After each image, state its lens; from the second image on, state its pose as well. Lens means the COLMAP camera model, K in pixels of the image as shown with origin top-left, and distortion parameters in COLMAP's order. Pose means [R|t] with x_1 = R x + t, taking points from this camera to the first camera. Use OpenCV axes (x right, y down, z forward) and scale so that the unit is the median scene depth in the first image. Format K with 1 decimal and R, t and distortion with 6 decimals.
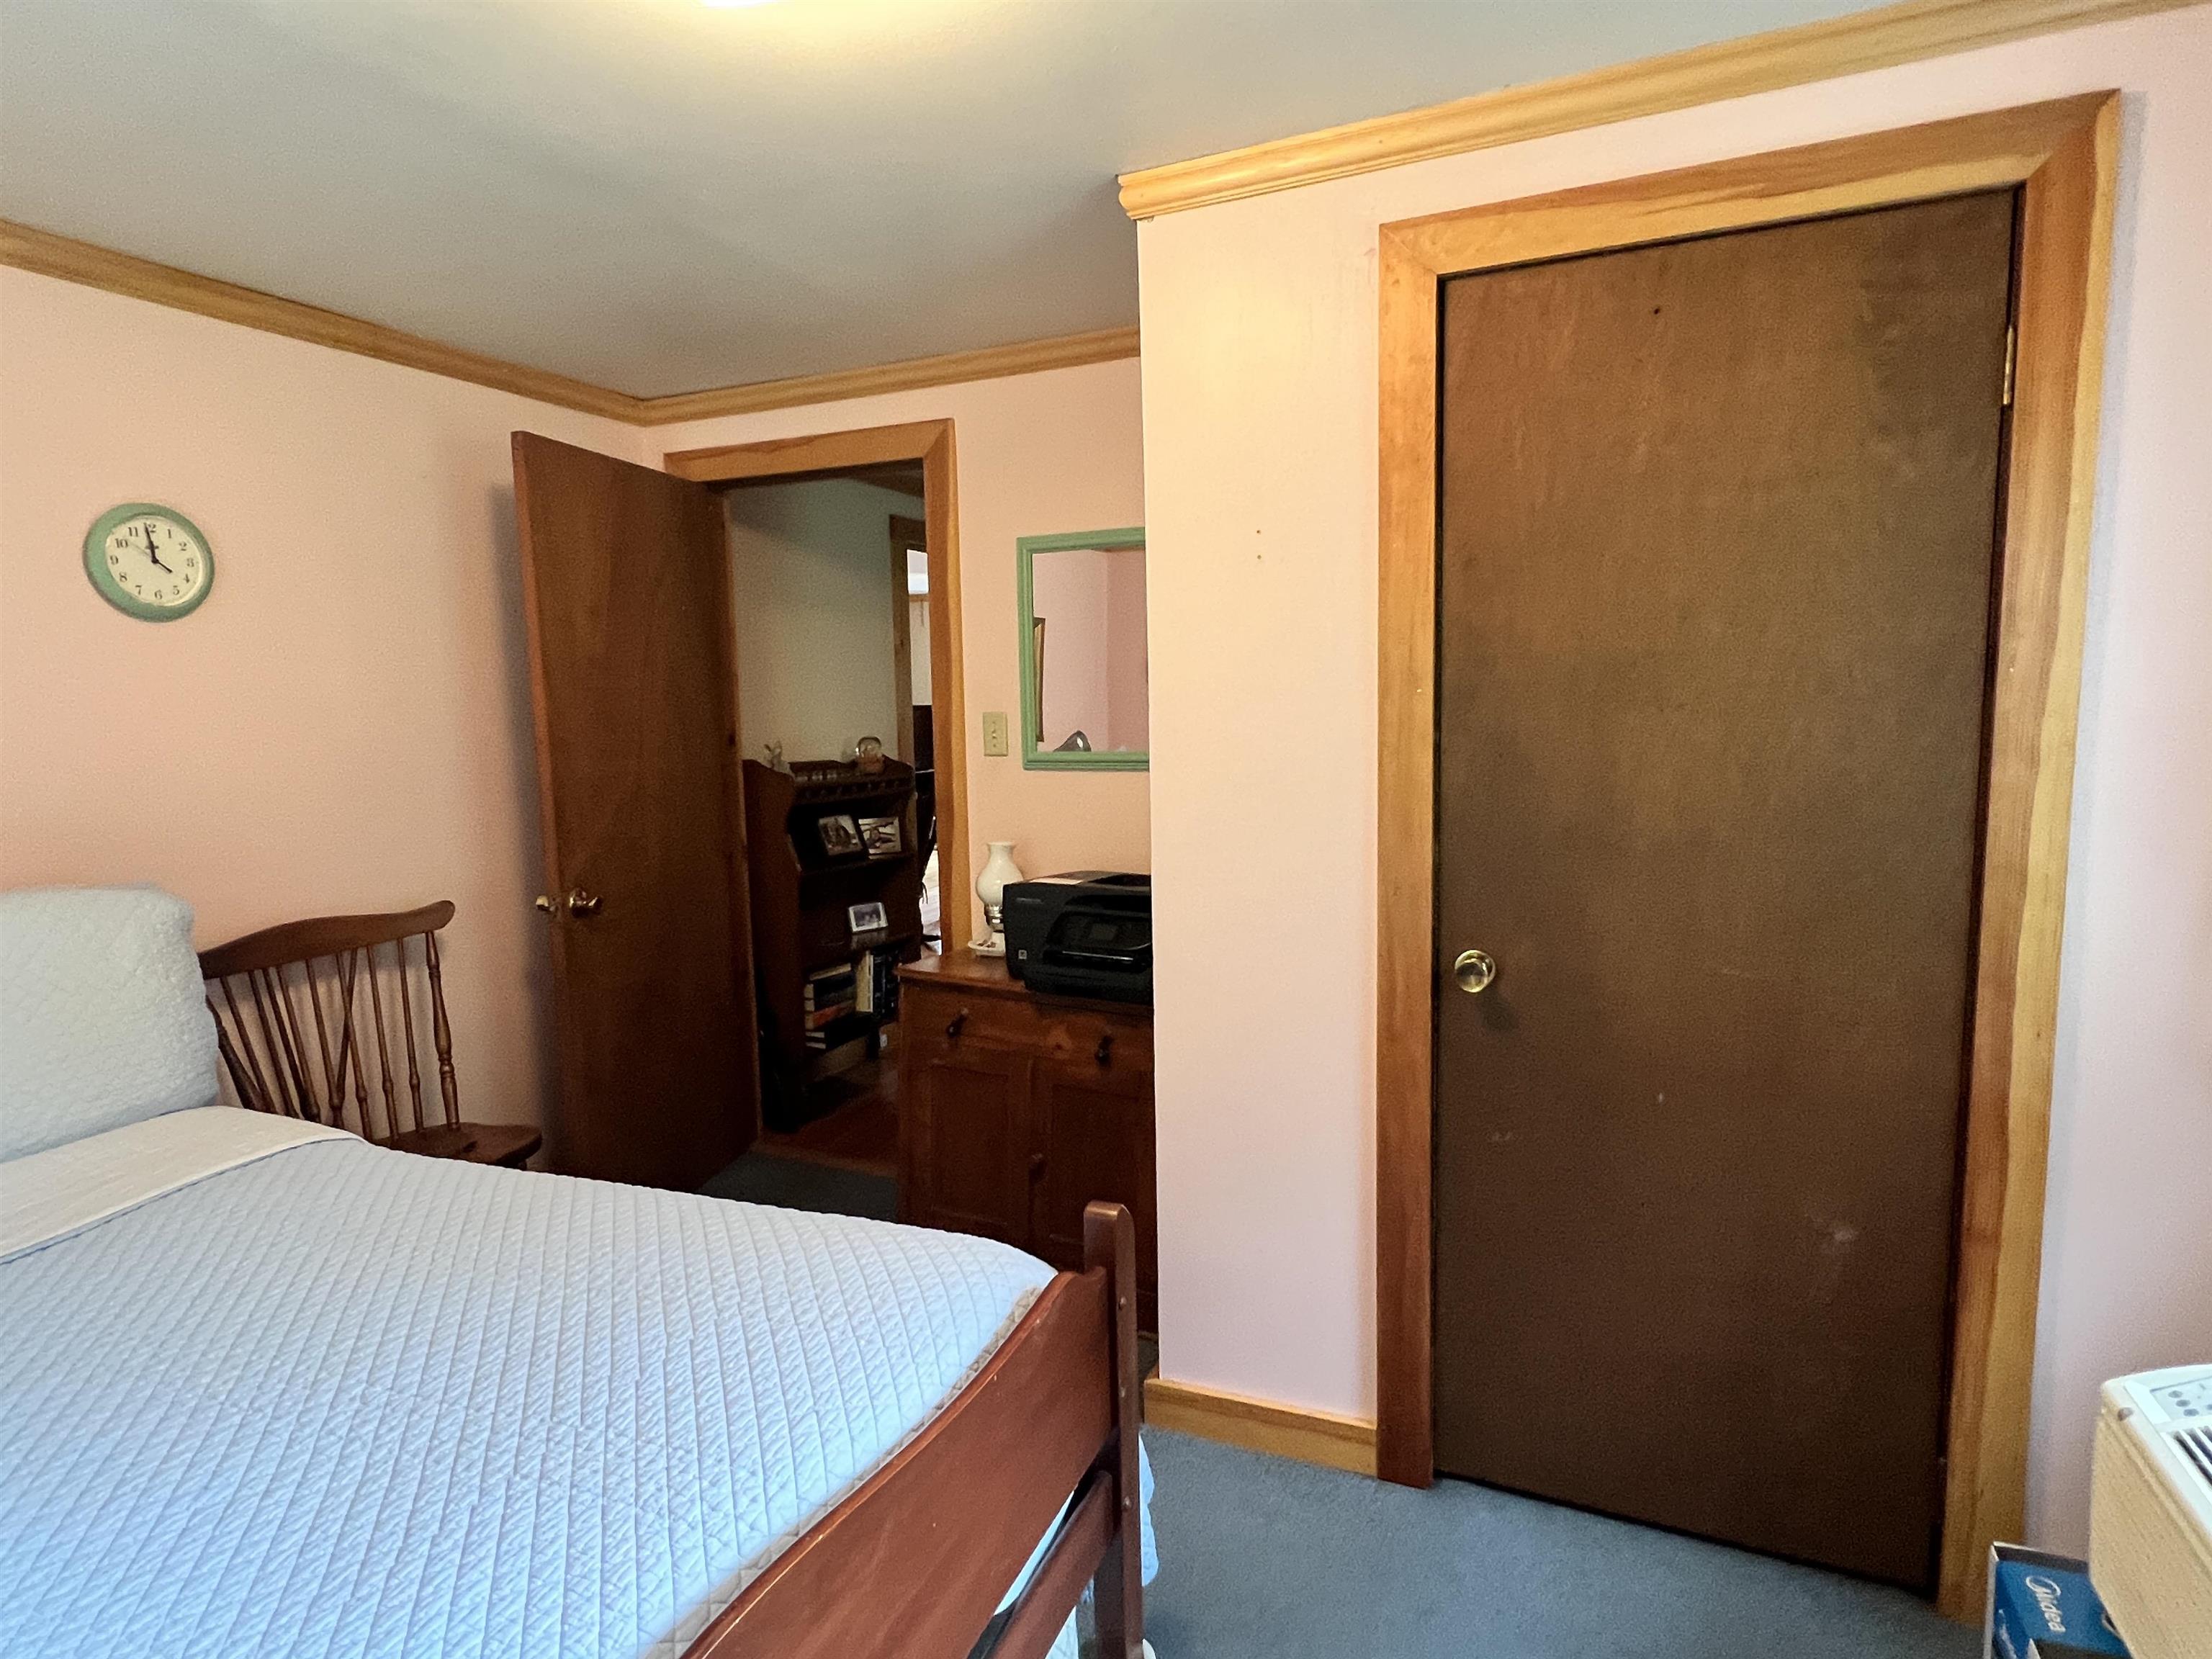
lens RADIAL K [[1174.4, 0, 1108.8], [0, 1174.4, 830.9], [0, 0, 1]] dist [-0.001657, -0.000345]
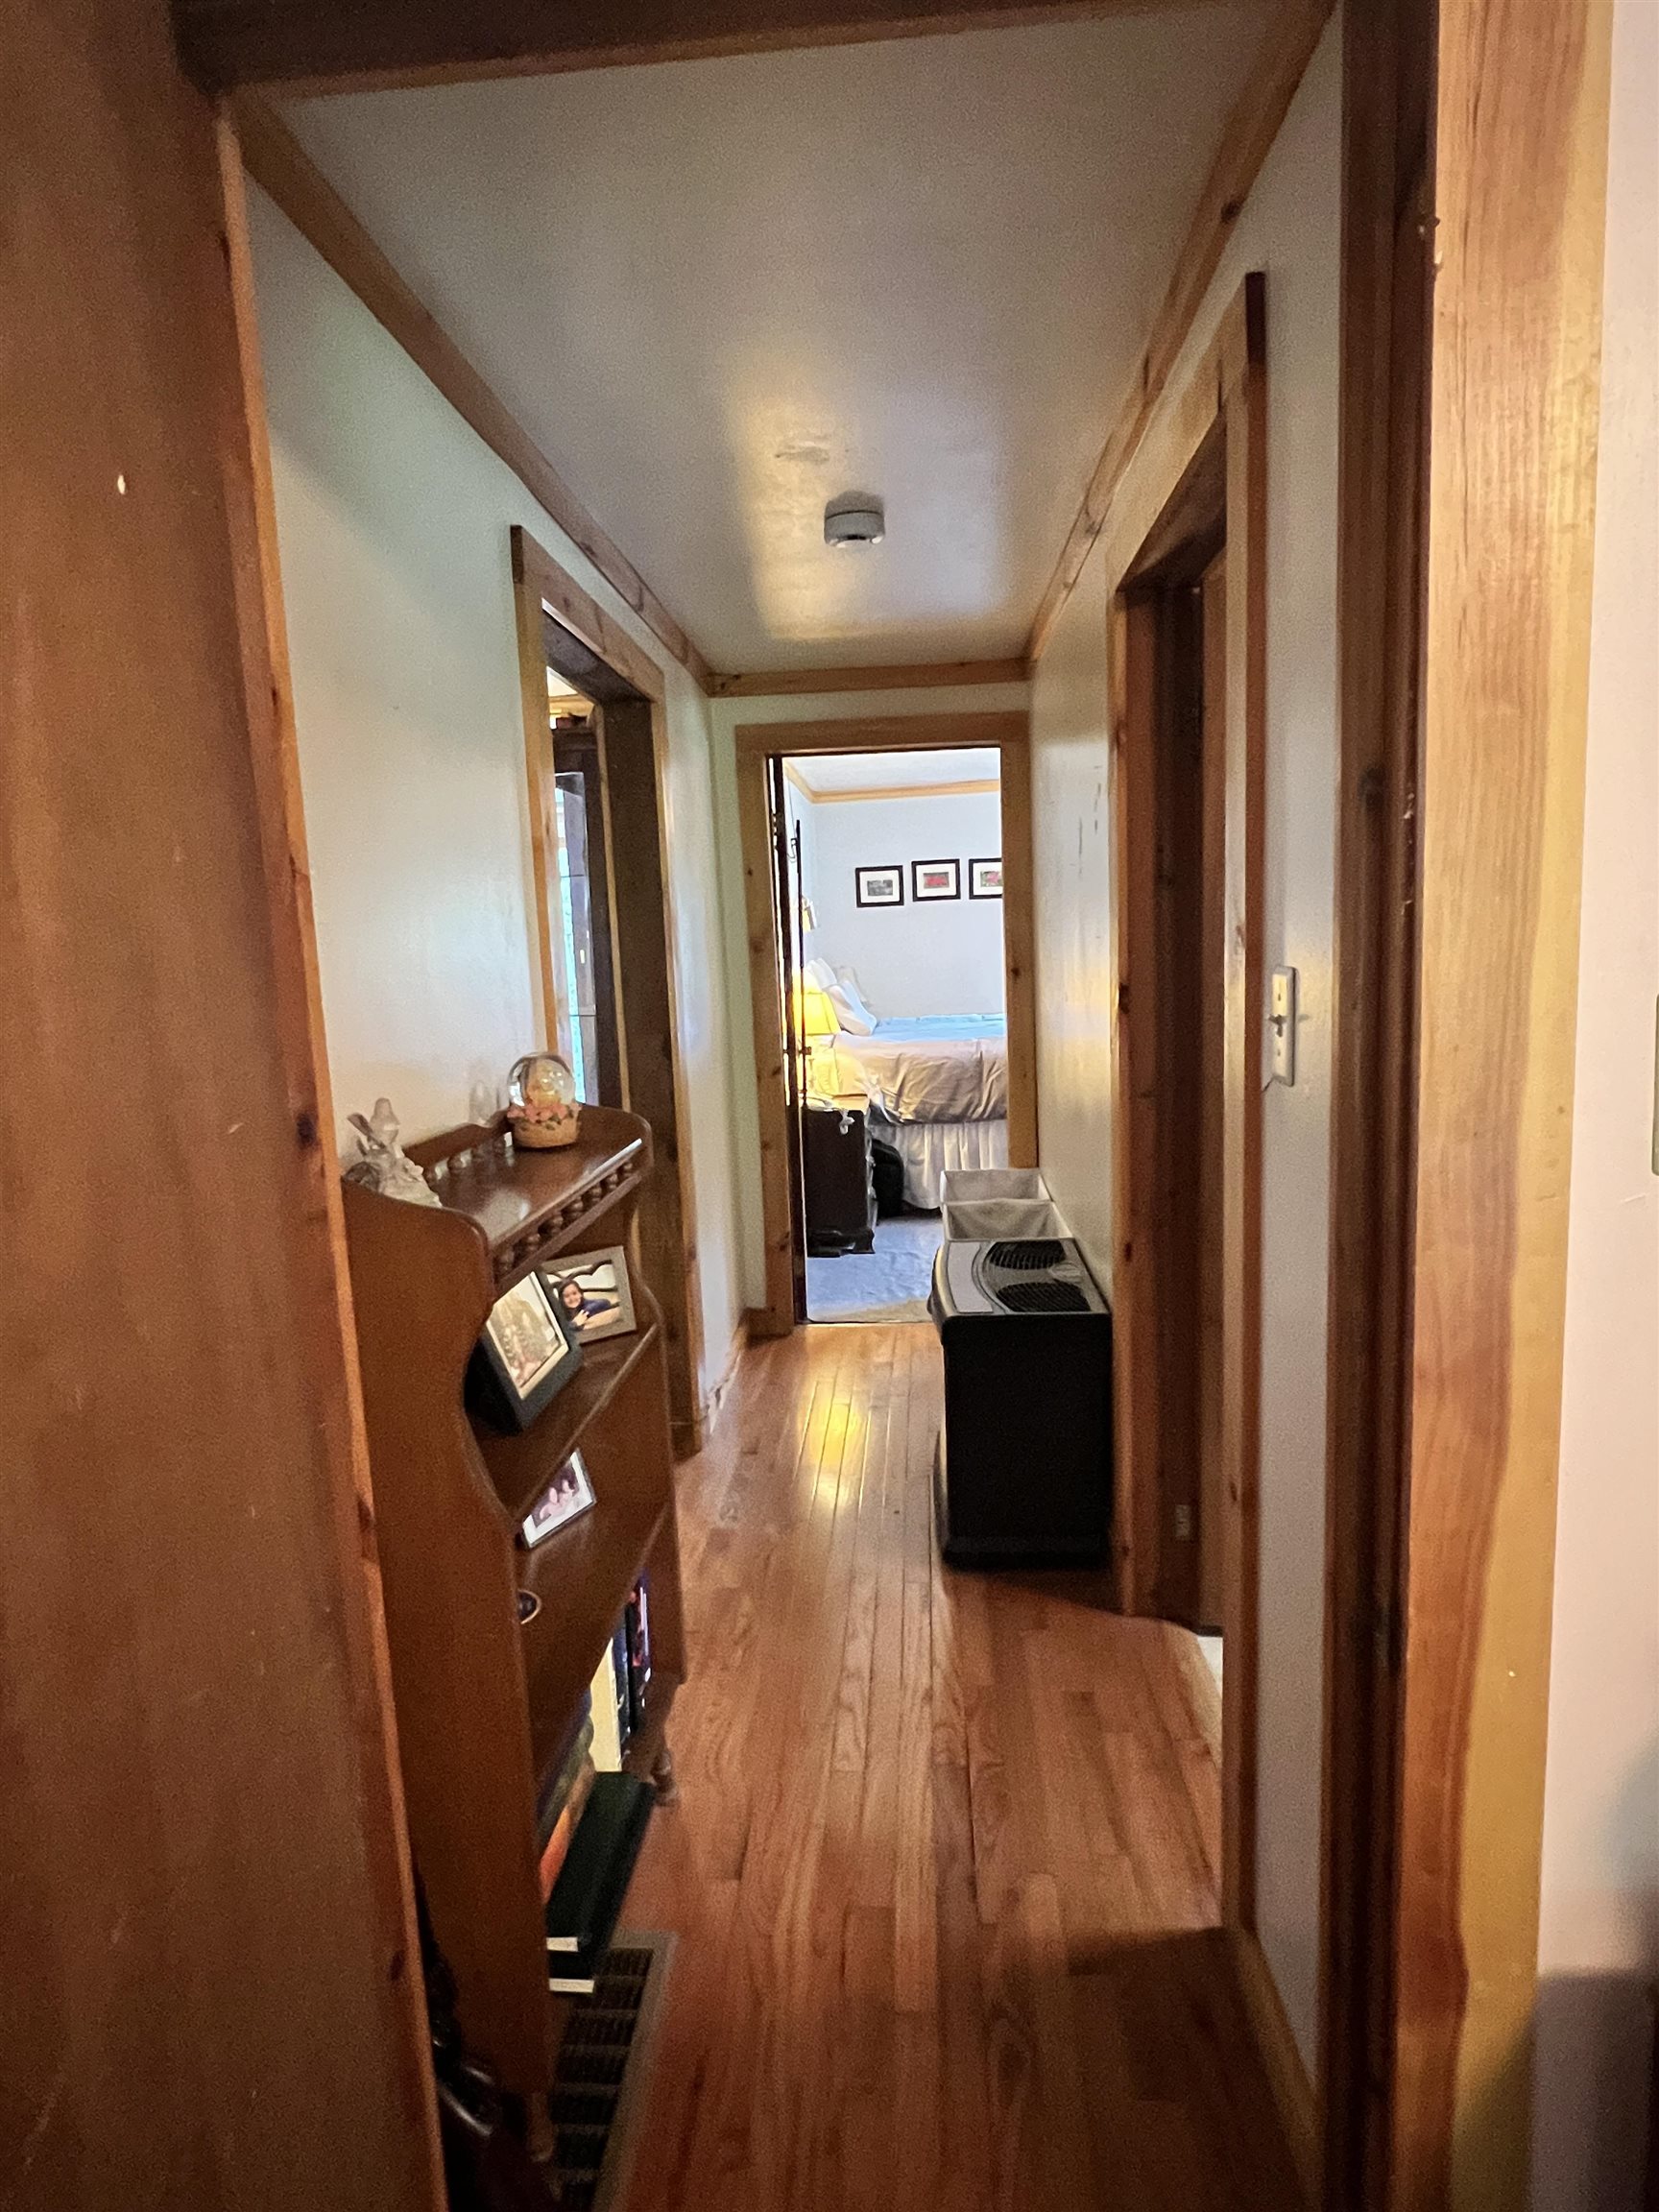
lens RADIAL K [[1174.4, 0, 830.7], [0, 1174.4, 1106.9], [0, 0, 1]] dist [-0.001657, -0.000345]
pose [[0.940991, -0.066466, 0.331840, -0.244155], [0.061702, 0.997784, 0.024885, -0.066521], [-0.332759, -0.002942, 0.943007, 0.586555]]
